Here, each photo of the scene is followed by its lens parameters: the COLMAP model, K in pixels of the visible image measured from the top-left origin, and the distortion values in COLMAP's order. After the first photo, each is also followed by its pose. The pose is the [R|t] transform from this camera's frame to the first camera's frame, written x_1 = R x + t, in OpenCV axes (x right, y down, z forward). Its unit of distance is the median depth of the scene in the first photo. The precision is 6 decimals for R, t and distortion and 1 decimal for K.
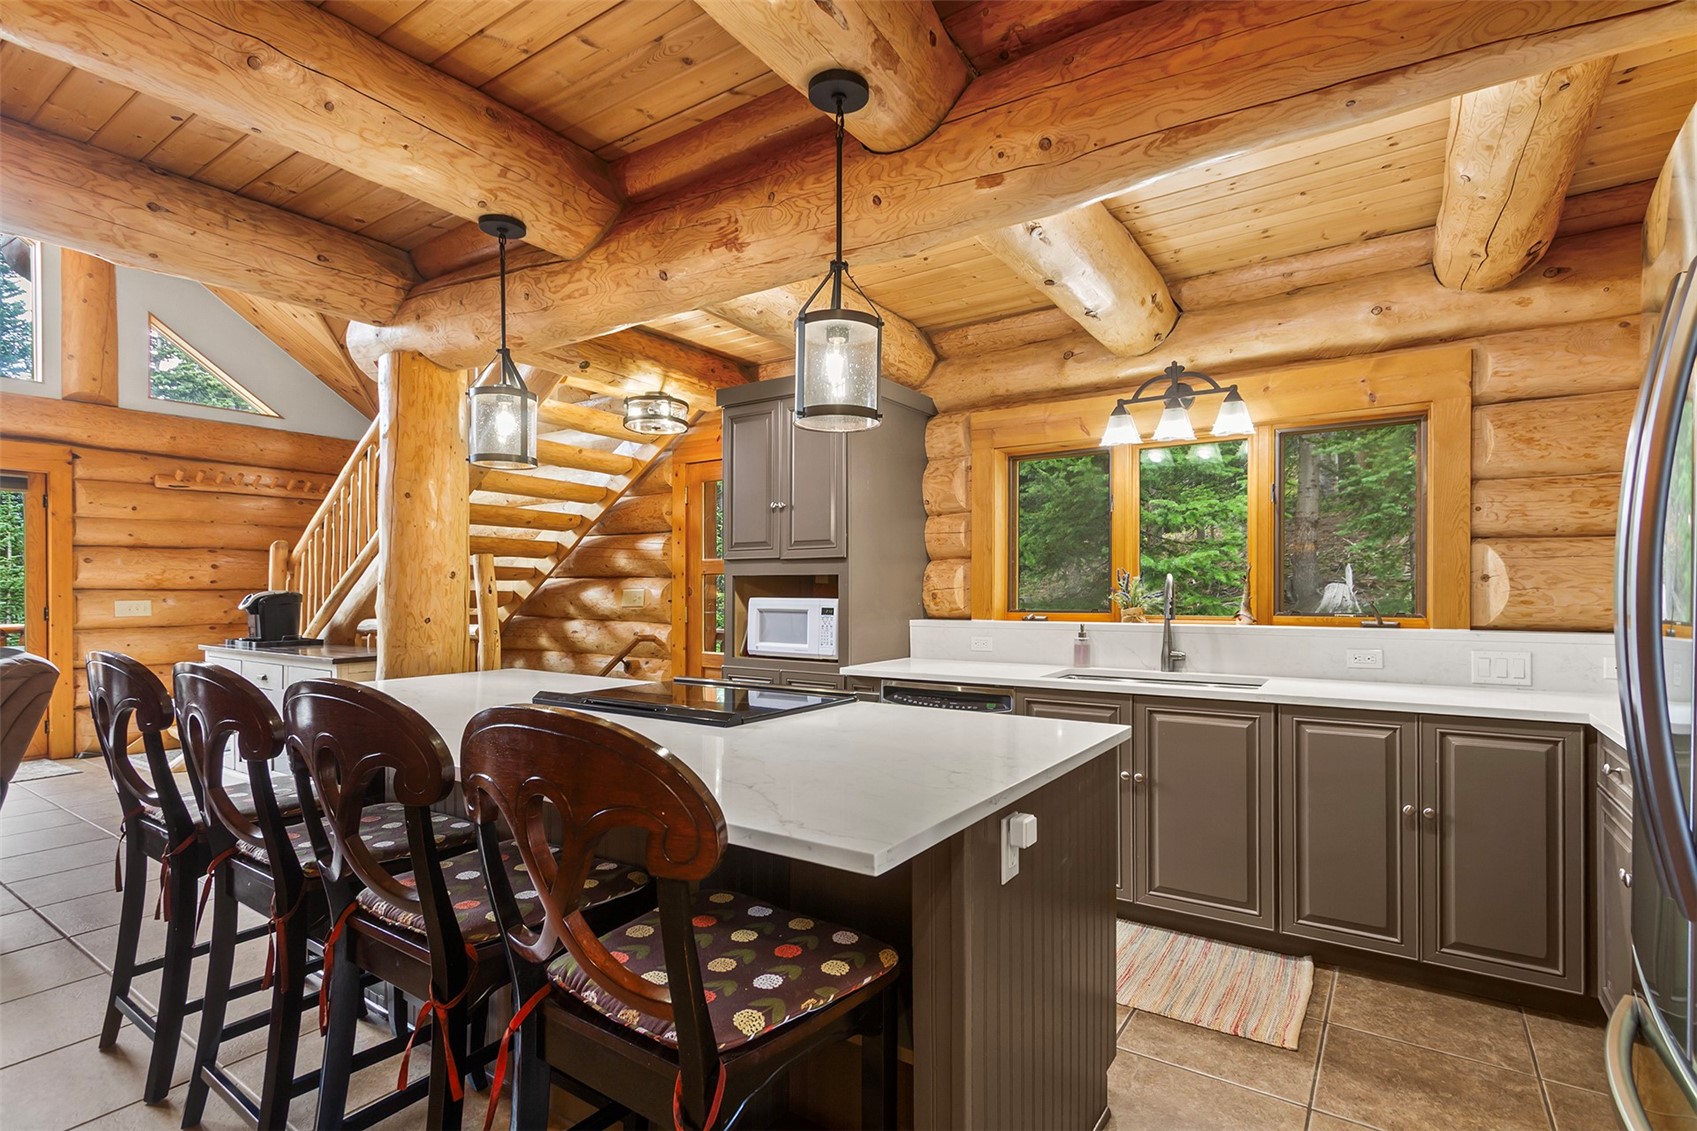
lens RADIAL K [[827.9, 0, 877.0], [0, 827.9, 598.4], [0, 0, 1]] dist [0.003362, -0.001211]
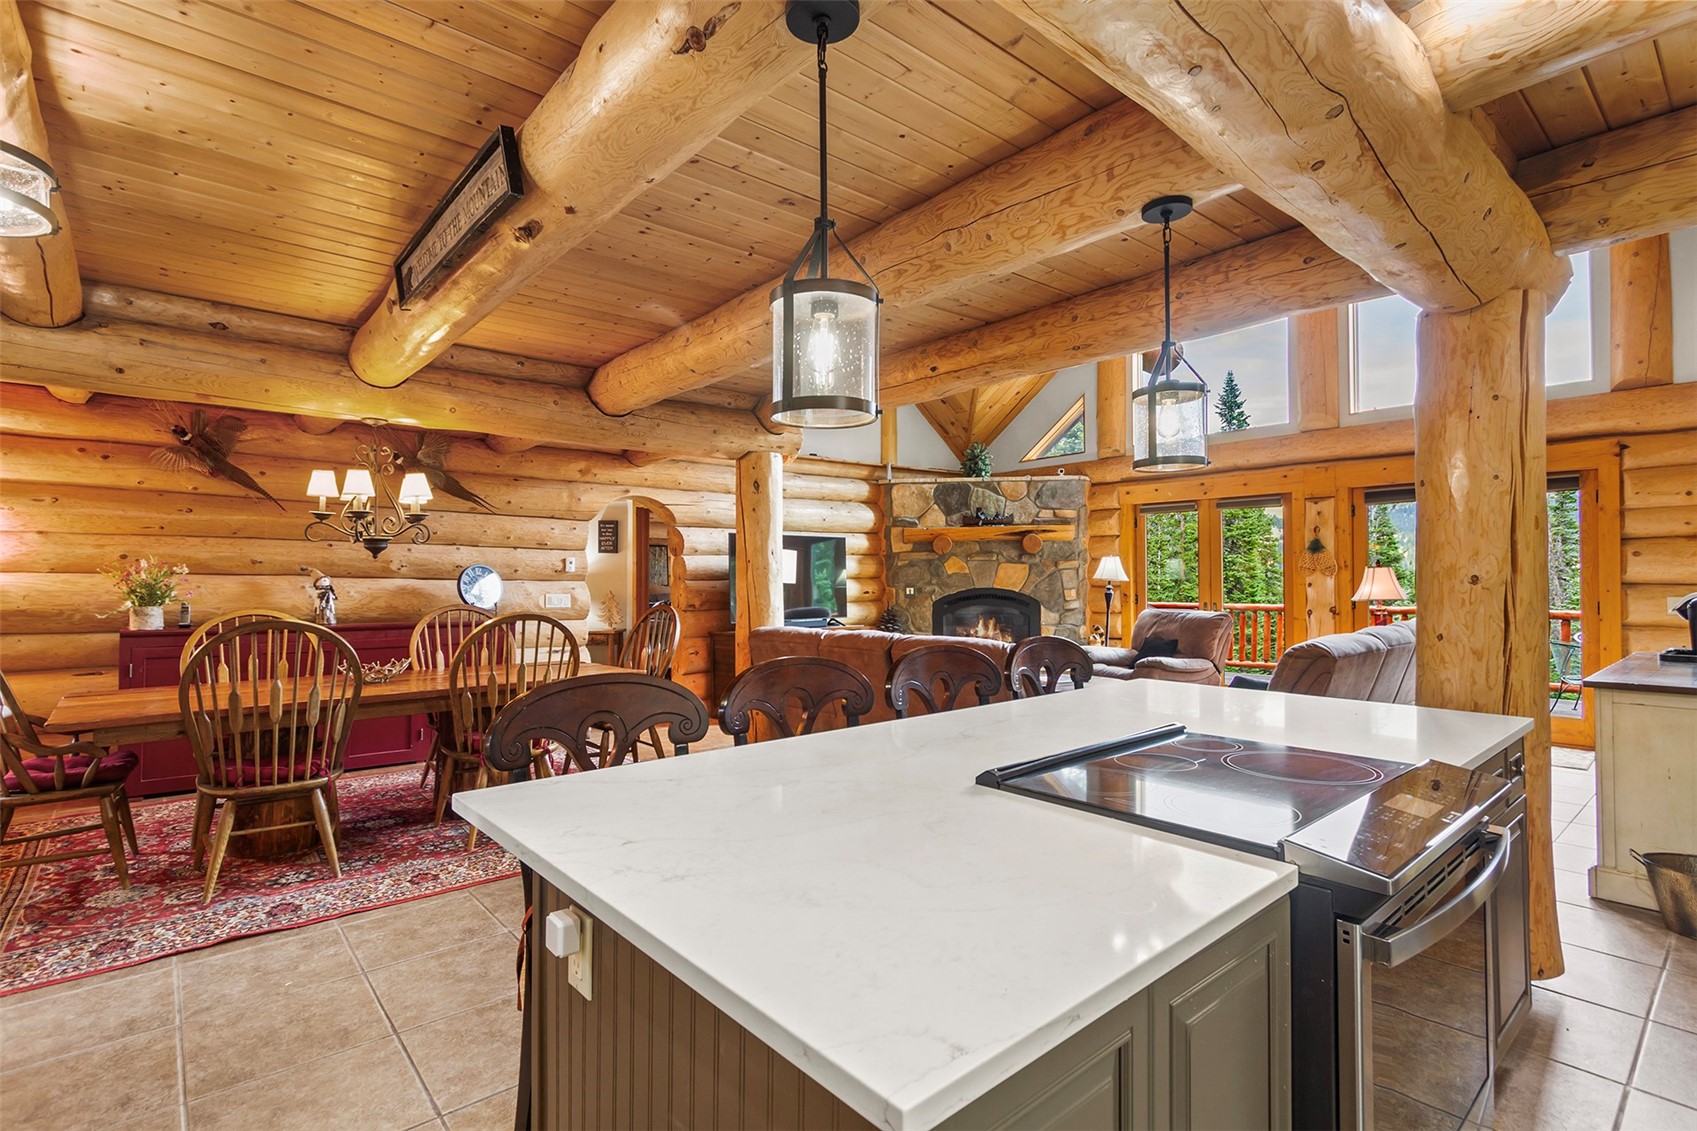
lens RADIAL K [[817.5, 0, 807.8], [0, 817.5, 565.6], [0, 0, 1]] dist [0.001112, -0.000755]
pose [[-0.286250, -0.013979, -0.958053, 0.359625], [-0.003491, 0.999902, -0.013546, -0.027421], [0.958149, -0.000533, -0.286271, 0.598955]]
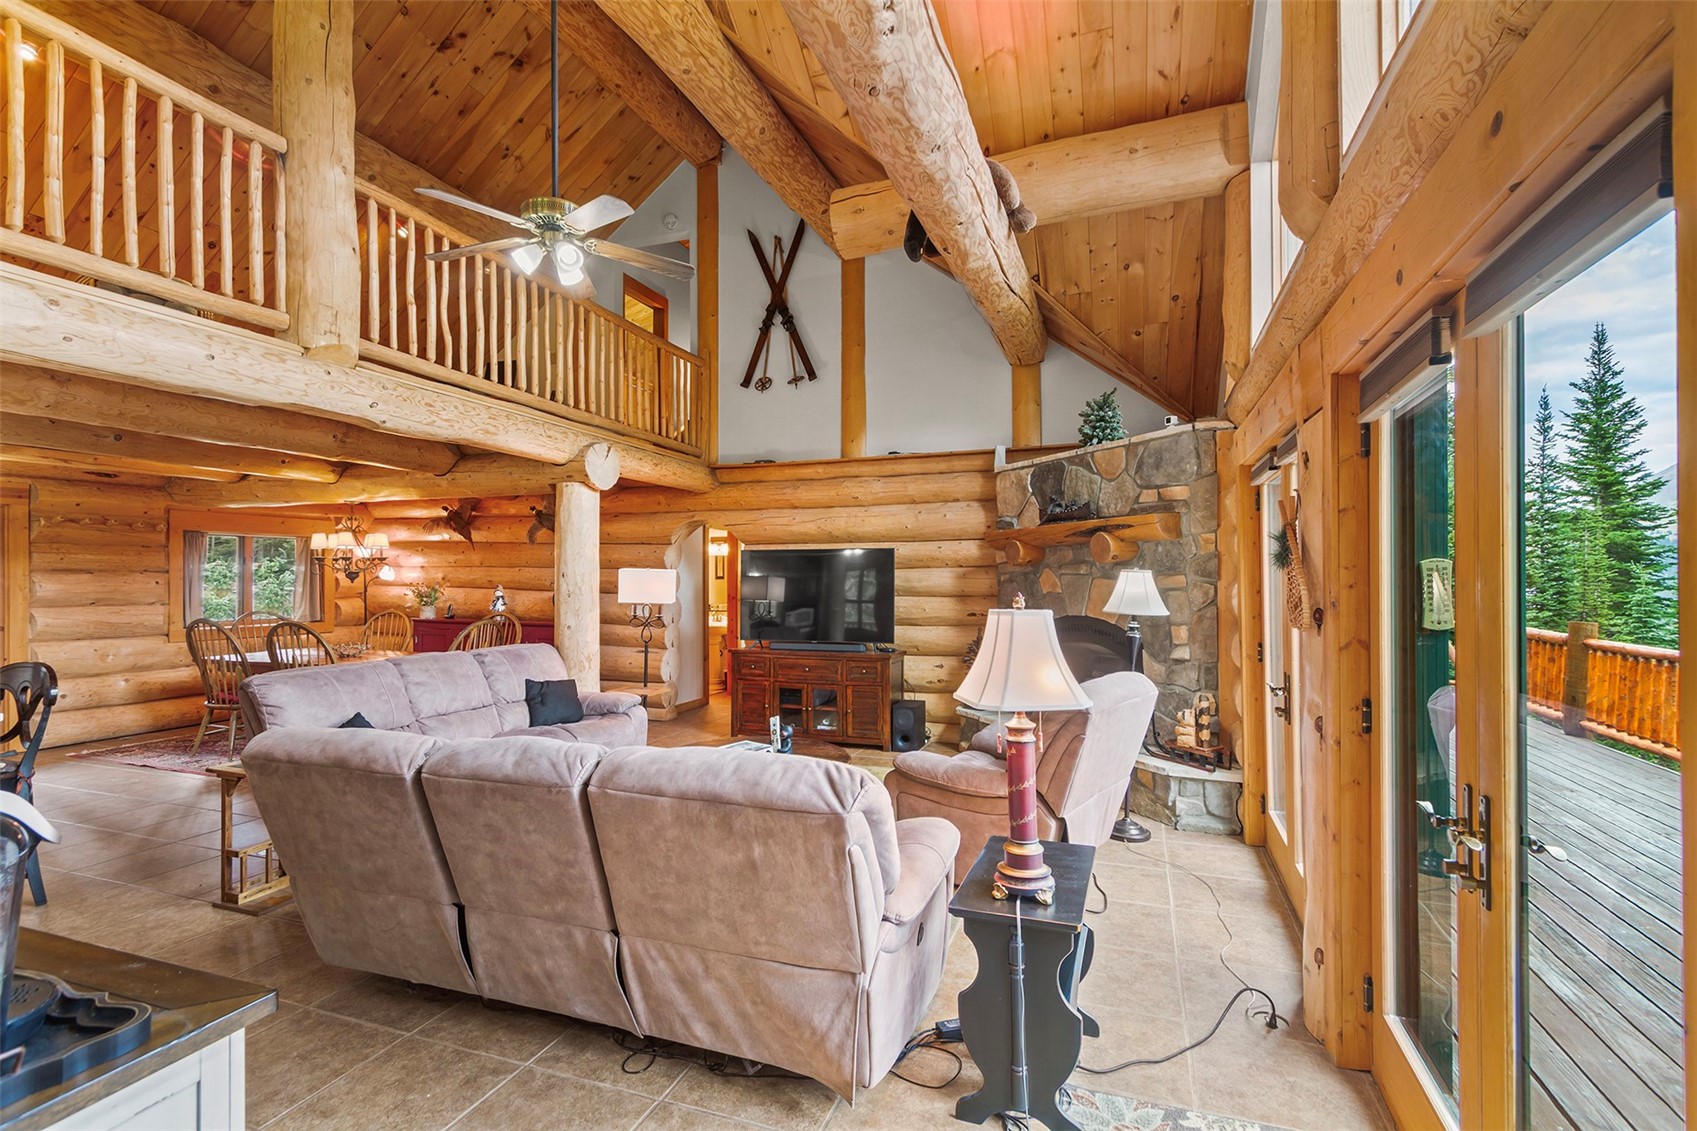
lens RADIAL K [[779.1, 0, 842.2], [0, 779.1, 572.0], [0, 0, 1]] dist [0.000263, -0.000167]
pose [[-0.971124, -0.000953, -0.238575, -1.361492], [-0.001437, 0.999997, 0.001857, -0.085940], [0.238572, 0.002146, -0.971122, 1.817573]]
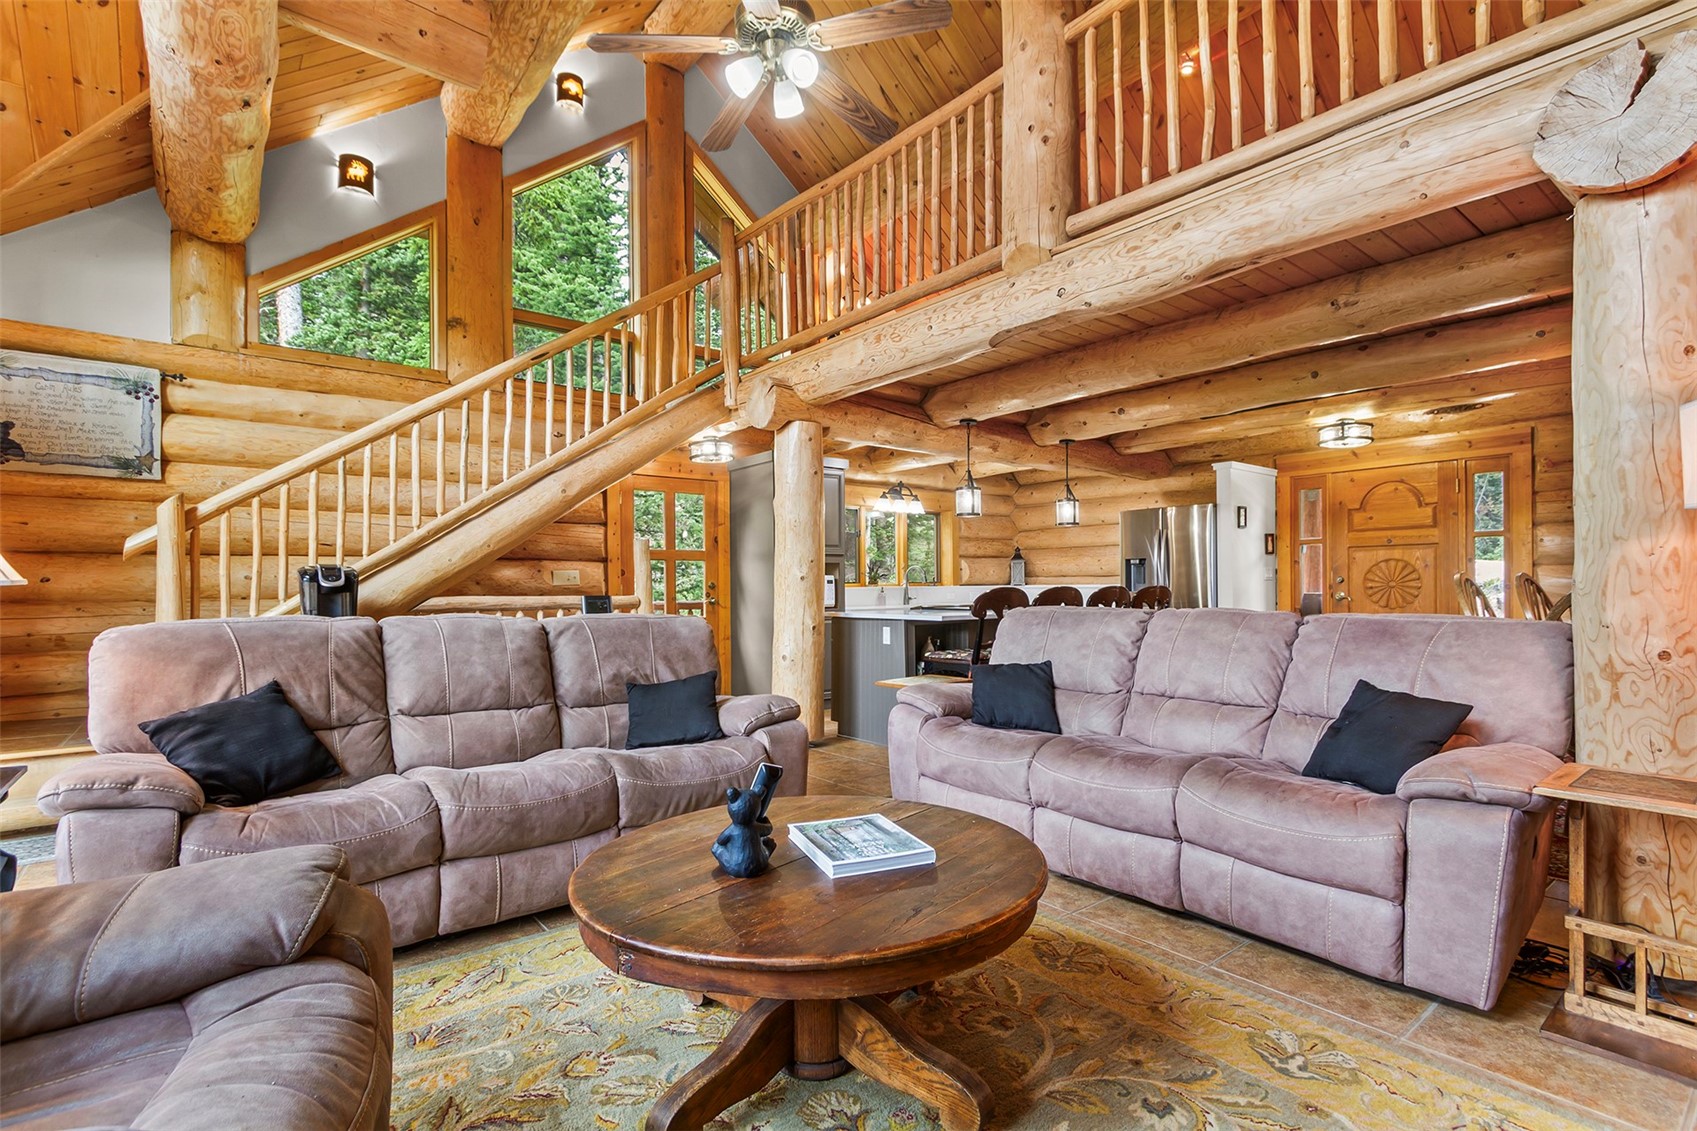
lens RADIAL K [[806.2, 0, 847.6], [0, 806.2, 584.3], [0, 0, 1]] dist [0.008636, -0.000210]
pose [[0.289245, -0.001915, 0.957253, -1.996529], [0.015354, 0.999879, -0.002639, 0.028050], [-0.957132, 0.015461, 0.289239, 0.458018]]
